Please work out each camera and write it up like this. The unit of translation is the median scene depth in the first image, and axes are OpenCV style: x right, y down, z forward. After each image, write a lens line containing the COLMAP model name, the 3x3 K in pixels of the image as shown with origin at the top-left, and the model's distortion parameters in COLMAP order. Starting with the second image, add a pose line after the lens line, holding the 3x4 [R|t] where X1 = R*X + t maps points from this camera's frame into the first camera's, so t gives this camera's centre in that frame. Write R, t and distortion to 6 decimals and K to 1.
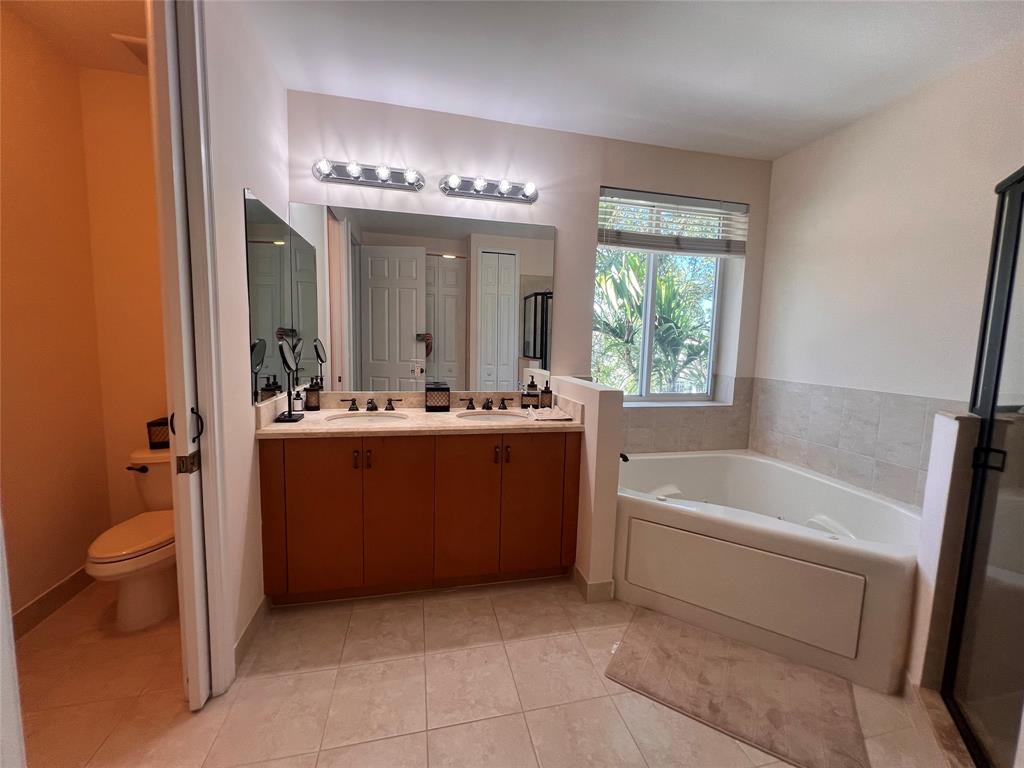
lens RADIAL K [[411.1, 0, 514.0], [0, 411.1, 383.2], [0, 0, 1]] dist [-0.000503, 0.000201]
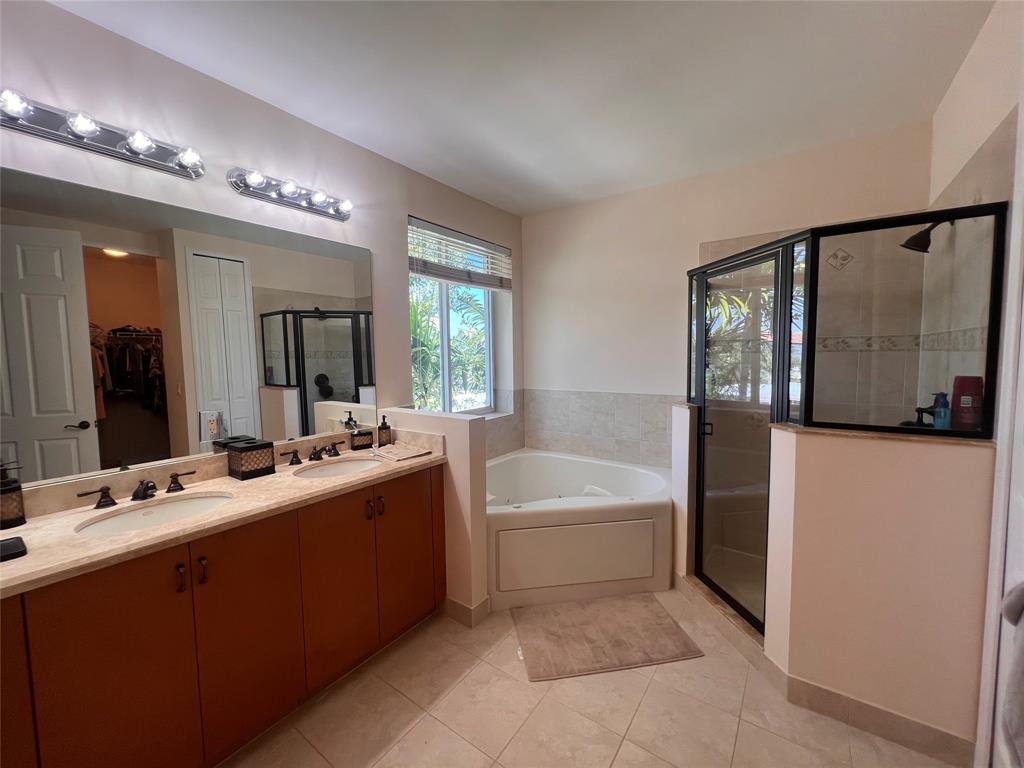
lens RADIAL K [[411.1, 0, 514.0], [0, 411.1, 383.2], [0, 0, 1]] dist [-0.000503, 0.000201]
pose [[0.751357, -0.085765, 0.654298, -0.295373], [0.103880, 0.994528, 0.011073, -0.057759], [-0.651668, 0.059649, 0.756155, 0.104012]]
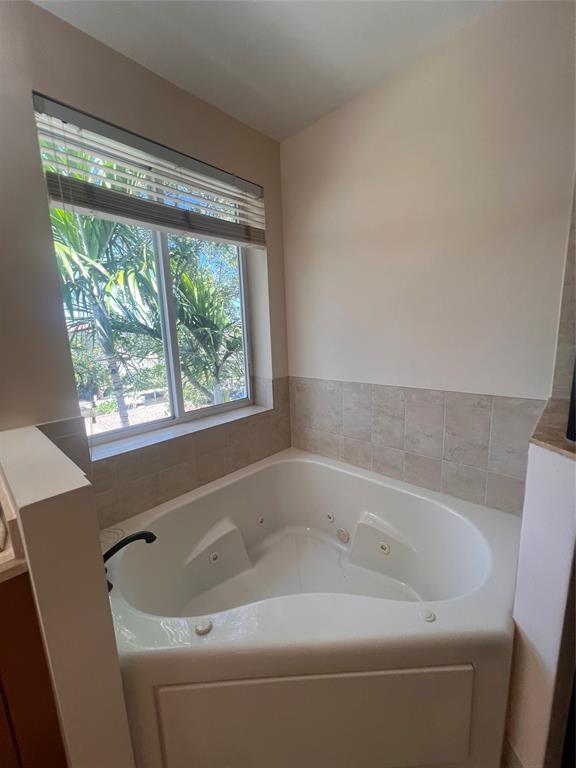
lens RADIAL K [[308.3, 0, 287.7], [0, 308.3, 385.7], [0, 0, 1]] dist [-0.000503, 0.000201]
pose [[0.831268, -0.153473, 0.534265, 0.221723], [0.117637, 0.987932, 0.100760, -0.080521], [-0.543282, -0.020909, 0.839290, 0.457810]]
